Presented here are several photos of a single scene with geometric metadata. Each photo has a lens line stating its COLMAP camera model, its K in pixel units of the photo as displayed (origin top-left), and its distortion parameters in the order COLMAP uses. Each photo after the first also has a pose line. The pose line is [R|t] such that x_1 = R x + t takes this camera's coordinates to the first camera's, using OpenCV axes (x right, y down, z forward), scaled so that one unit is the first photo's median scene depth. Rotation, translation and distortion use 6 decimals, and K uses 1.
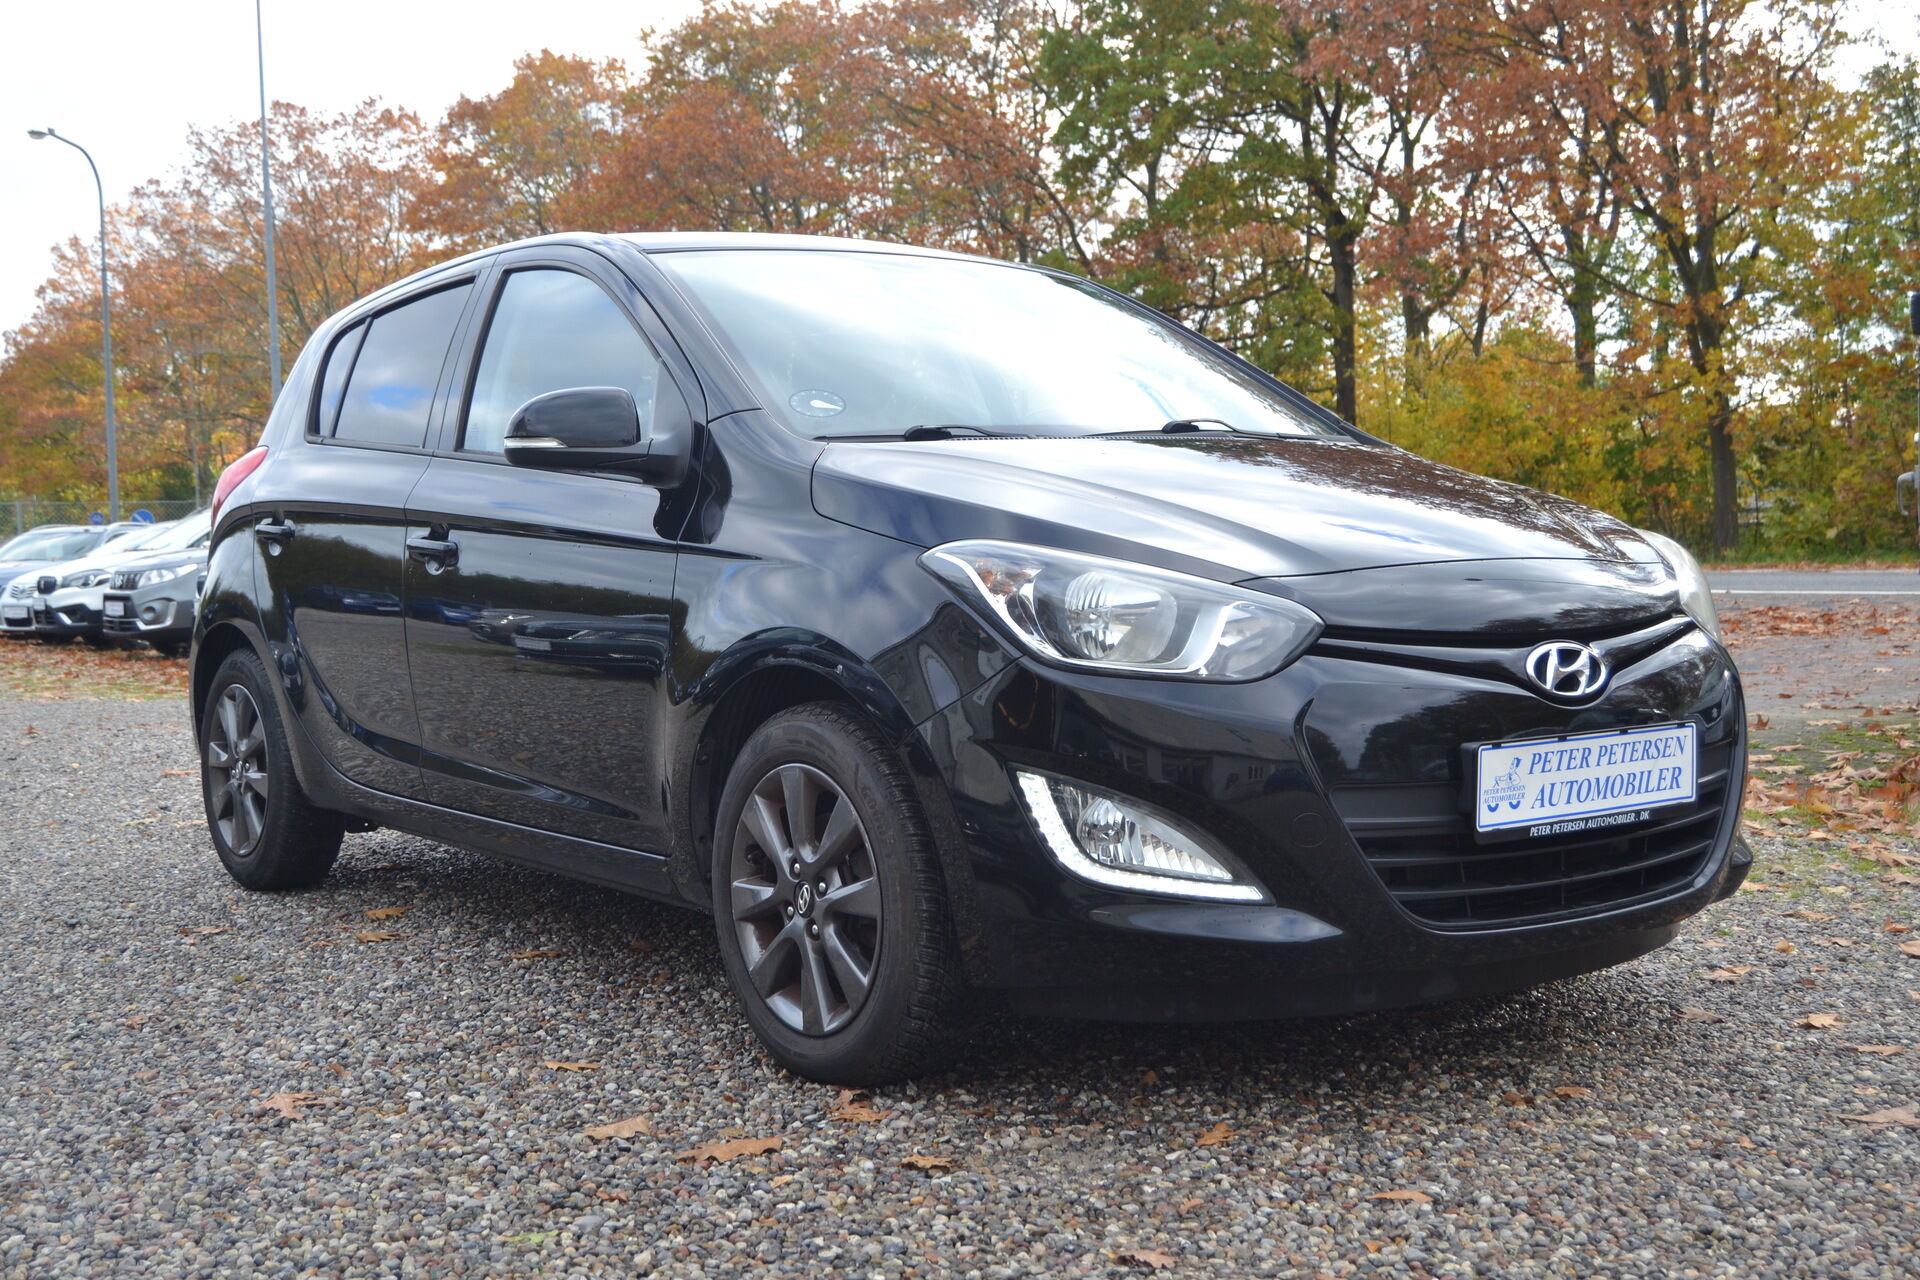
lens RADIAL K [[2173.1, 0, 950.4], [0, 2173.1, 639.7], [0, 0, 1]] dist [-0.033310, 0.000000]
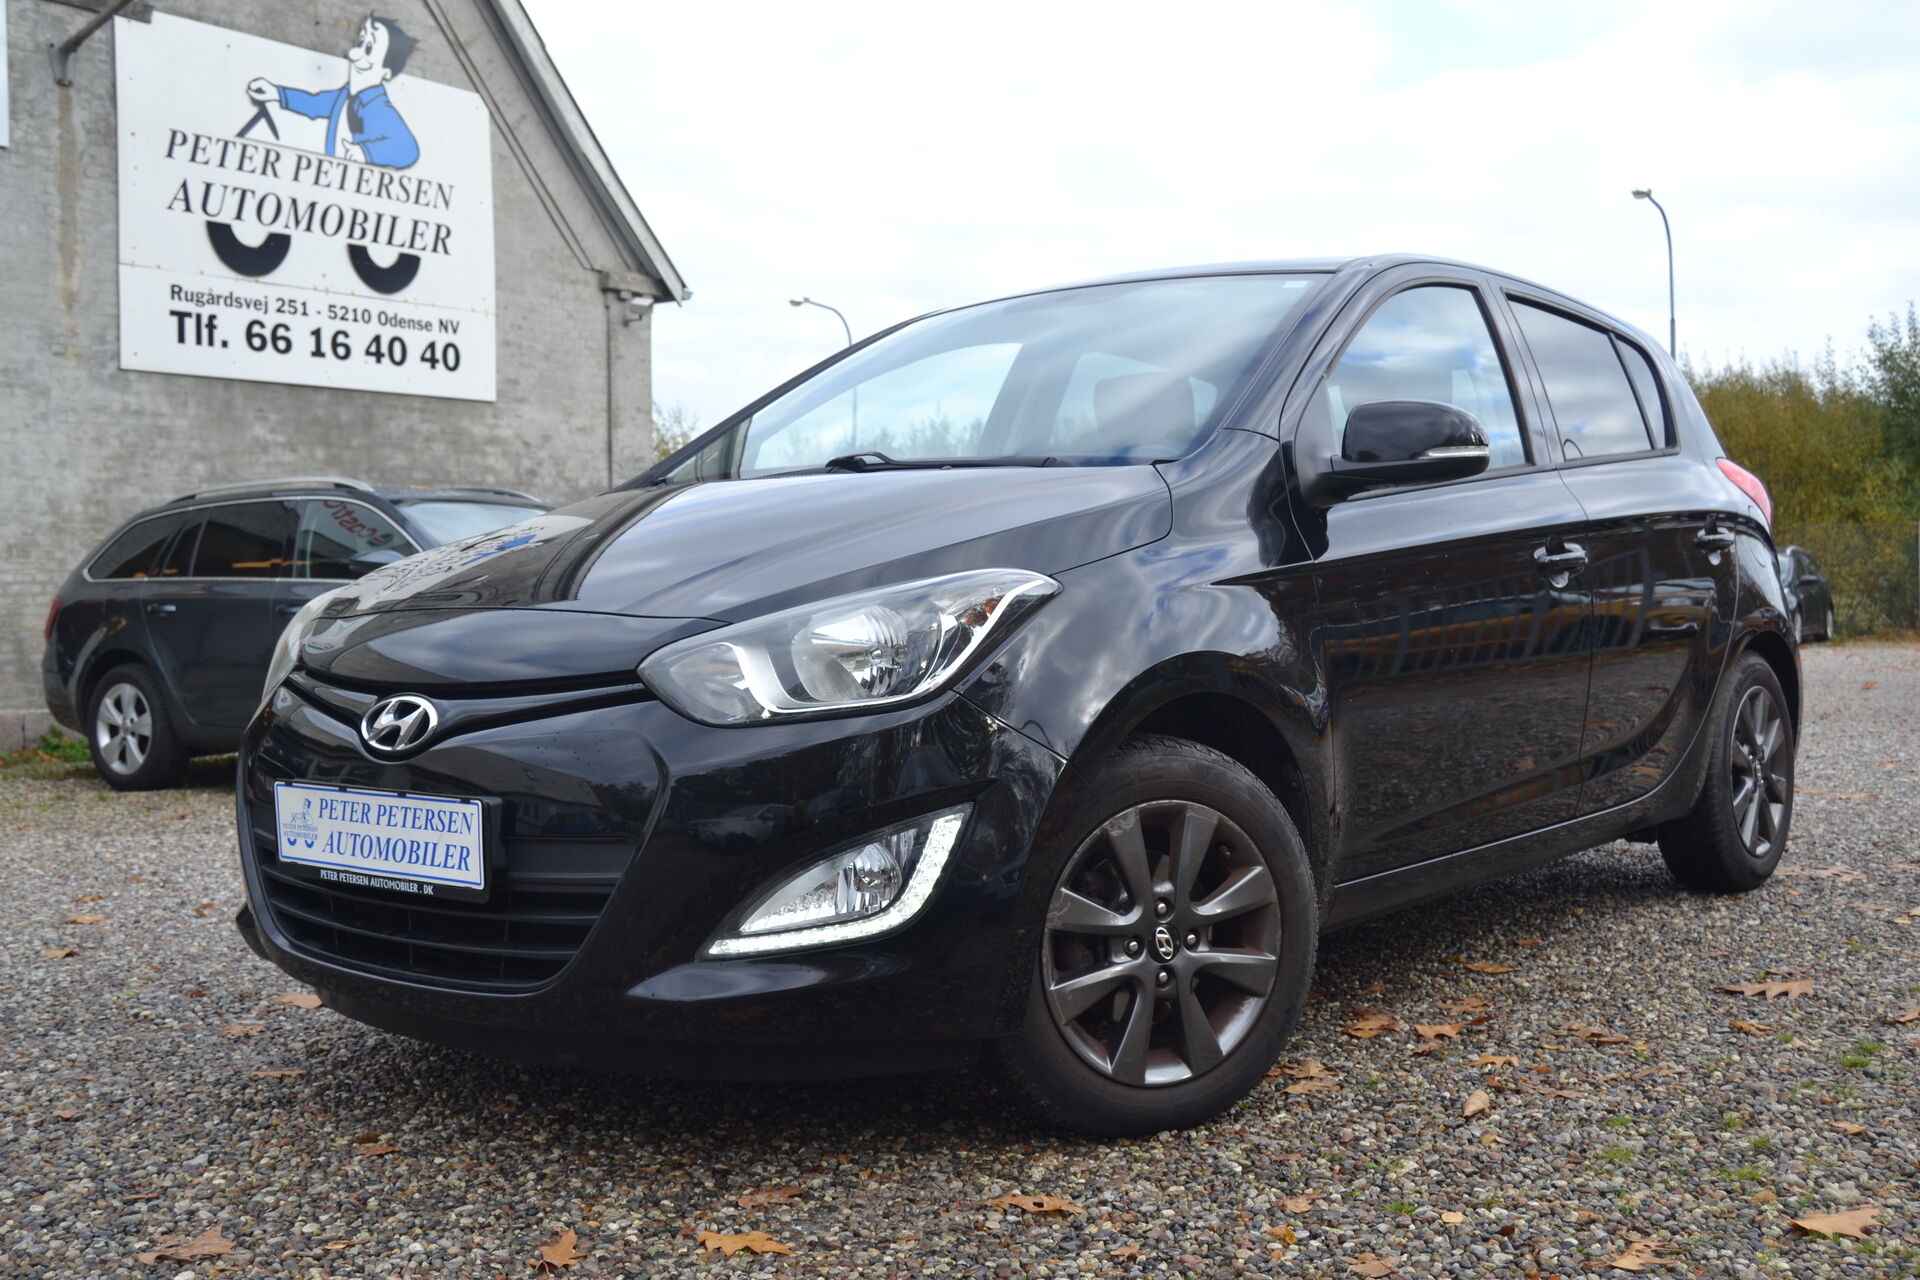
lens RADIAL K [[1964.9, 0, 962.4], [0, 1964.9, 640.0], [0, 0, 1]] dist [-0.050816, 0.000000]
pose [[0.256370, 0.036060, -0.965906, 1.183133], [-0.041918, 0.998778, 0.026161, -0.057075], [0.965669, 0.033782, 0.257569, 1.001521]]
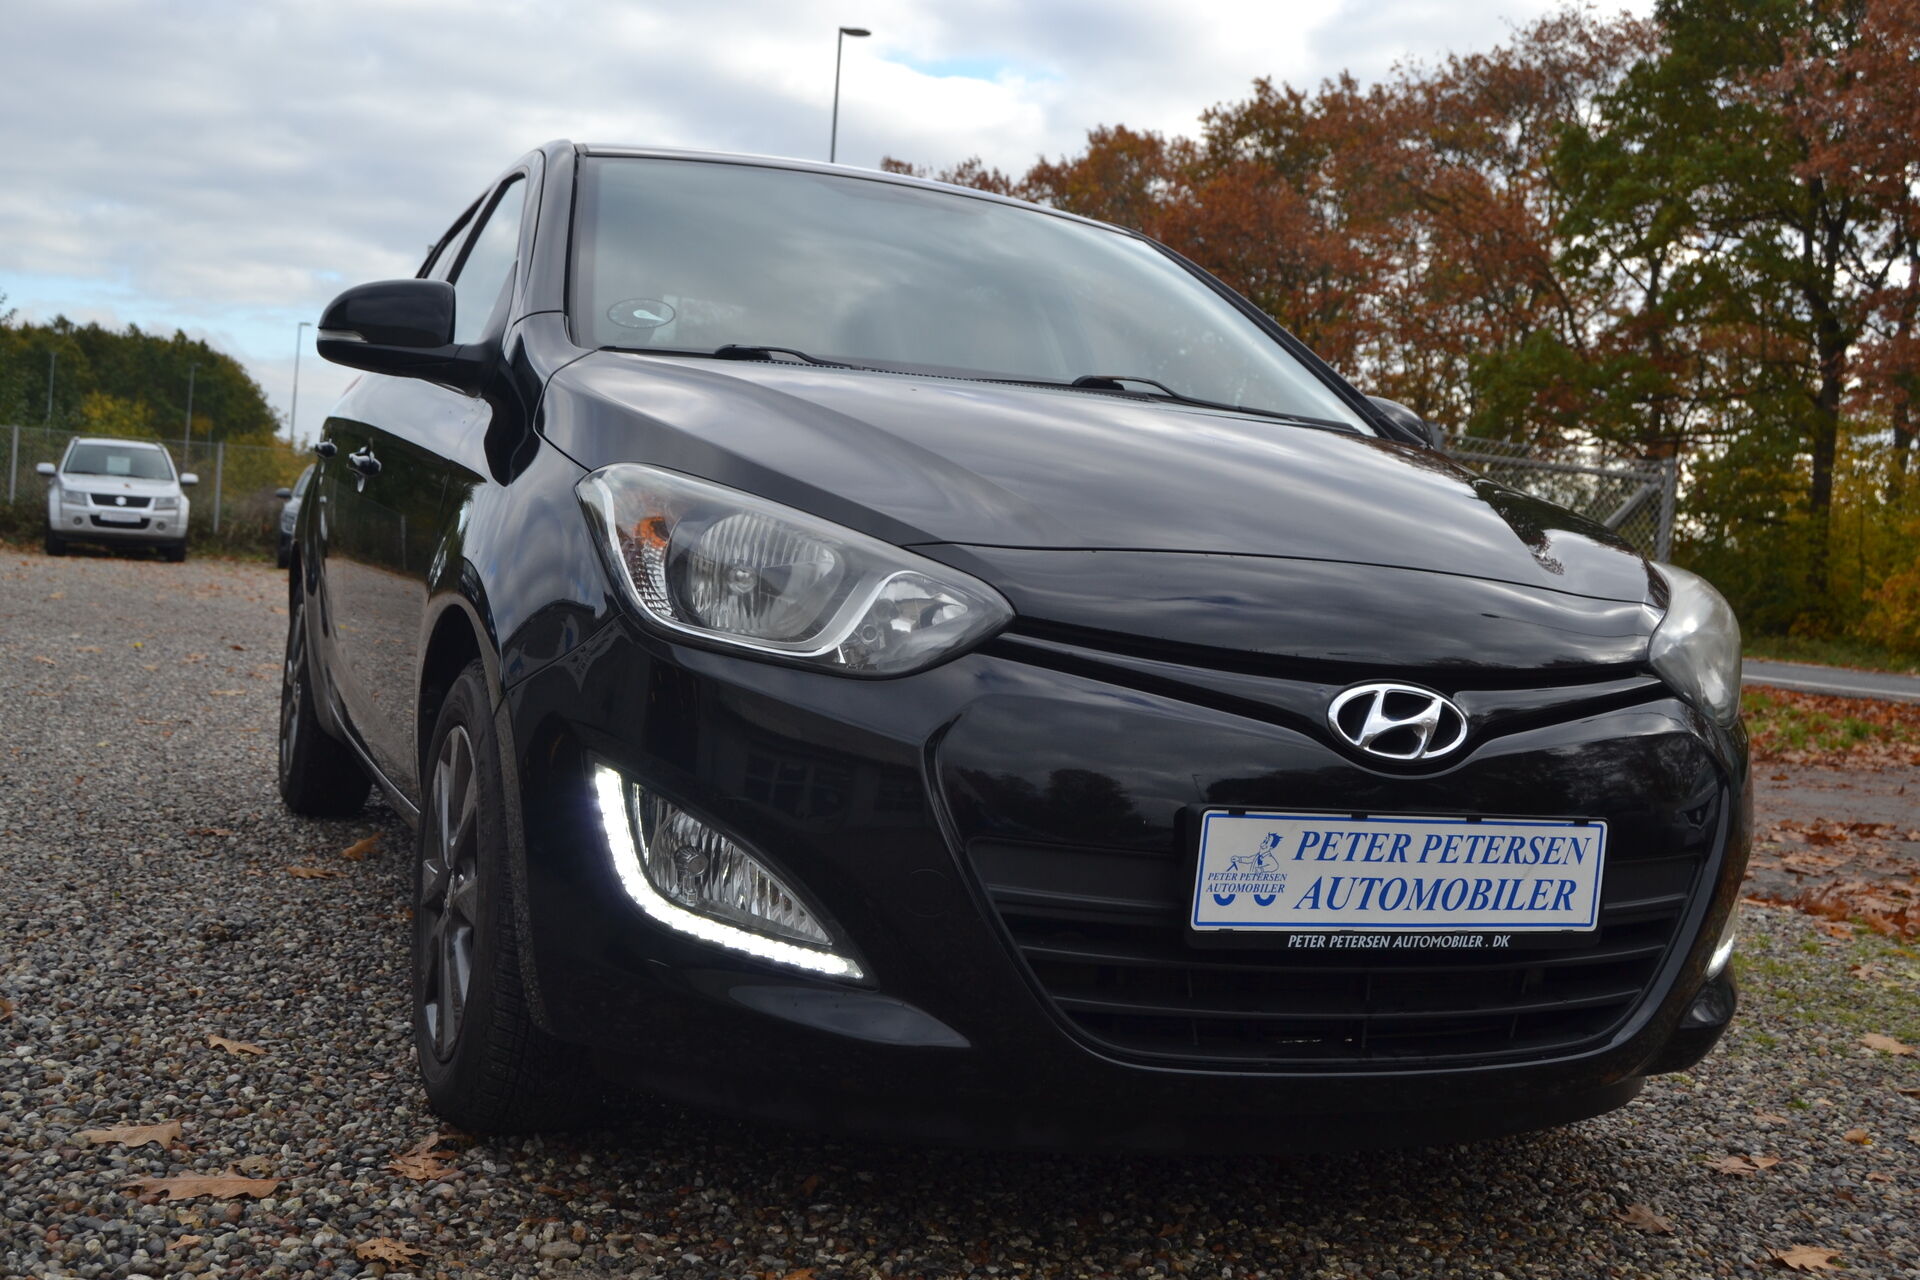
lens RADIAL K [[1964.9, 0, 1006.5], [0, 1964.9, 642.0], [0, 0, 1]] dist [-0.050816, 0.000000]
pose [[0.969524, 0.110898, -0.218460, 0.292553], [-0.113847, 0.993498, -0.000918, 0.002717], [0.216937, 0.025761, 0.975846, 0.336388]]
